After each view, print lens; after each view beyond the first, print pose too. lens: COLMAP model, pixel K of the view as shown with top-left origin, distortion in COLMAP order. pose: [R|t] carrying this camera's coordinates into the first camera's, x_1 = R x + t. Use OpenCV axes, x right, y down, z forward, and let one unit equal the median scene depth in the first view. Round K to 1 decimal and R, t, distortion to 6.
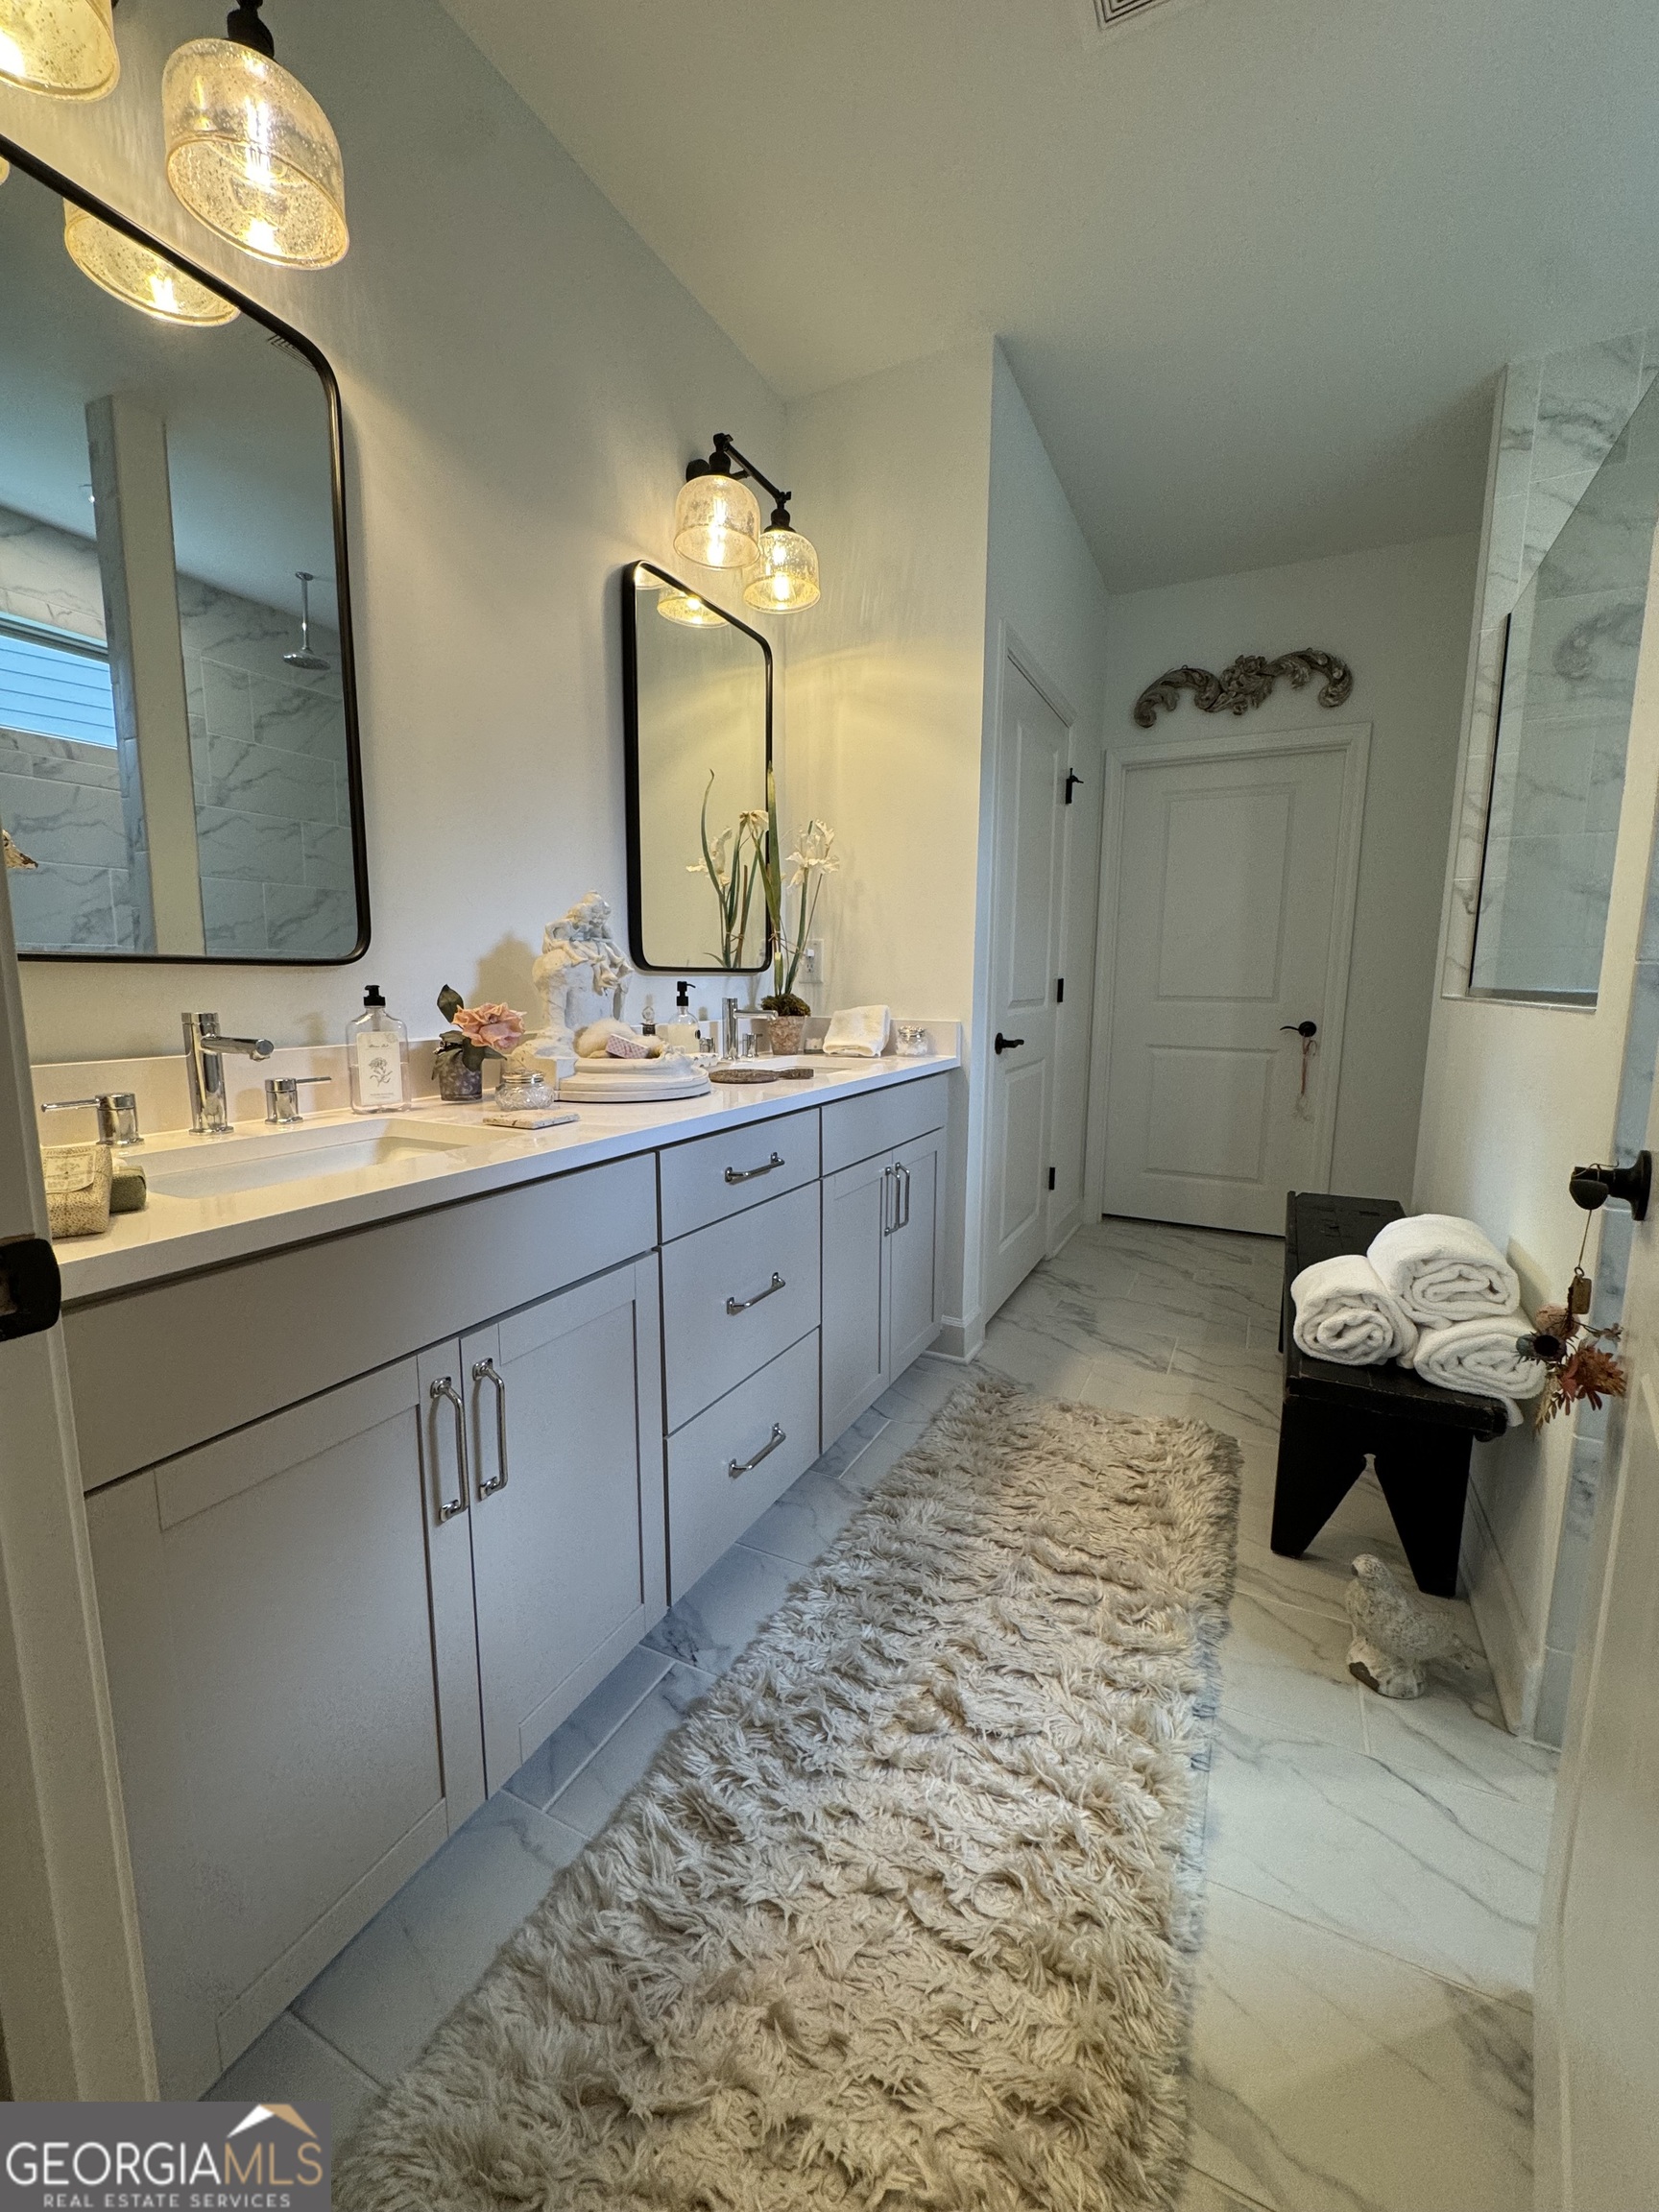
lens RADIAL K [[887.2, 0, 830.9], [0, 887.2, 1103.5], [0, 0, 1]] dist [-0.003963, 0.000637]
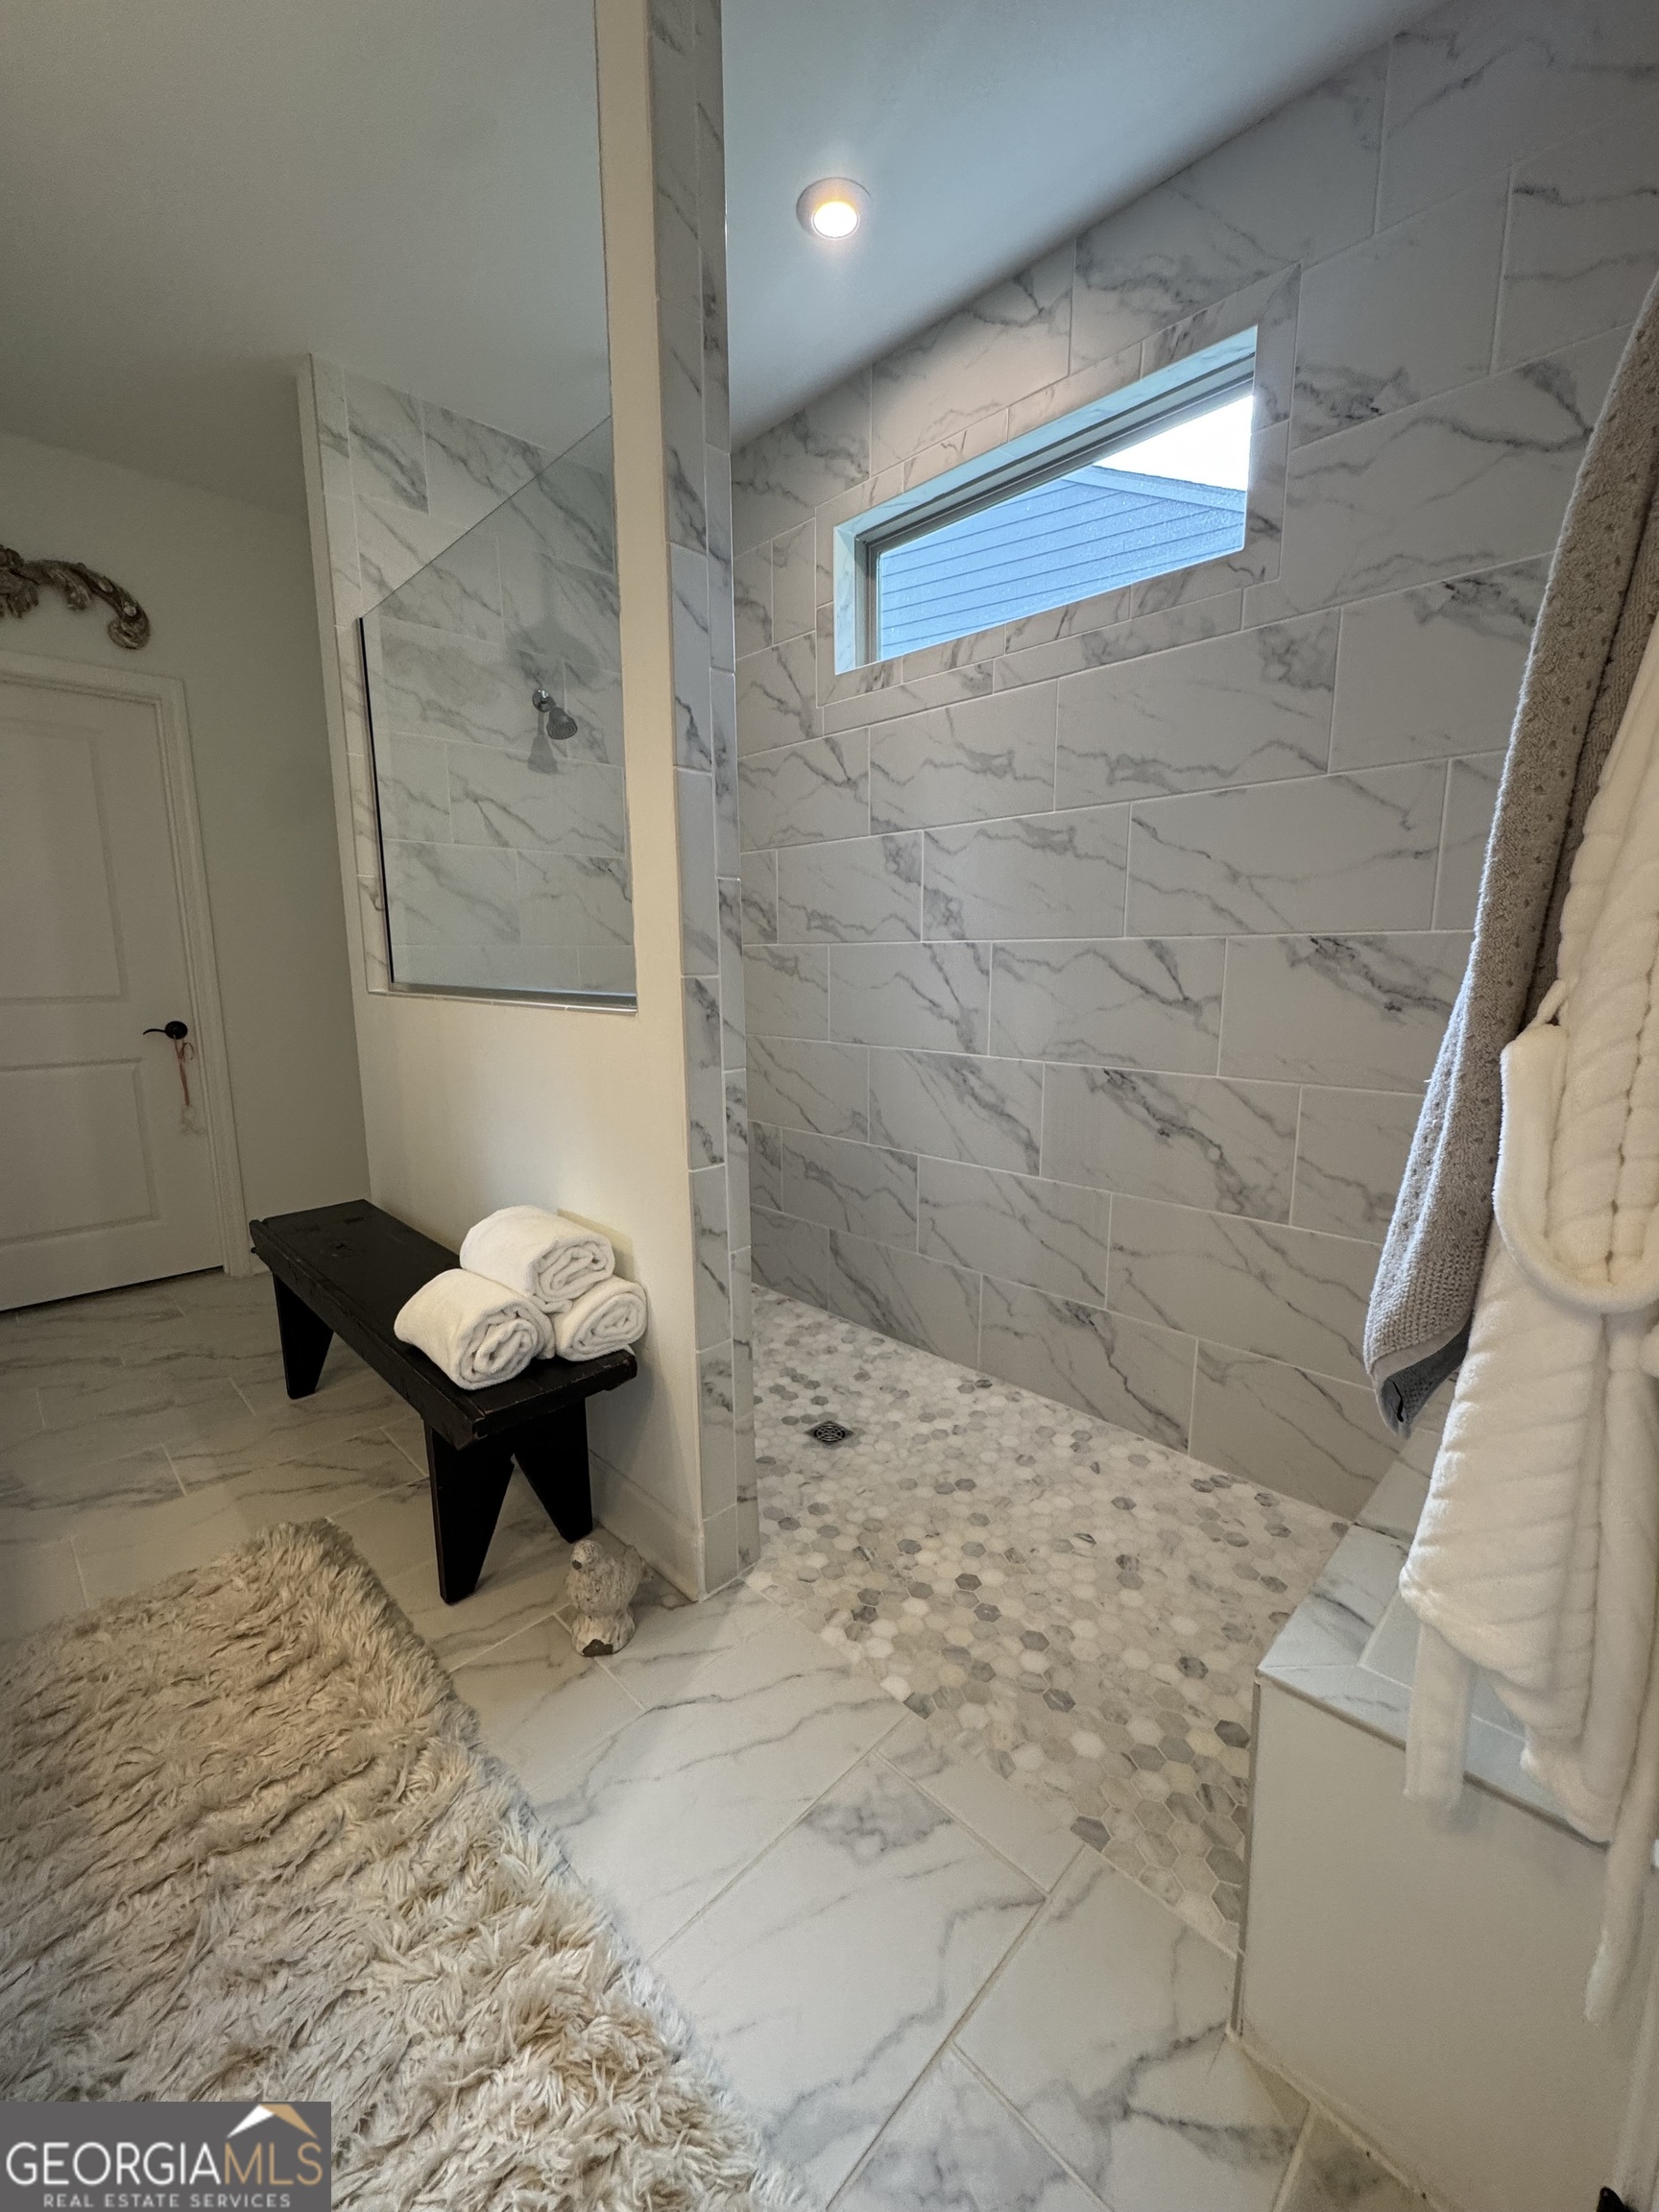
lens RADIAL K [[887.2, 0, 830.1], [0, 887.2, 1102.0], [0, 0, 1]] dist [-0.003963, 0.000637]
pose [[0.318122, -0.167972, 0.933051, -0.166180], [0.140421, 0.981672, 0.128849, -0.084278], [-0.937593, 0.090030, 0.335878, 0.280957]]
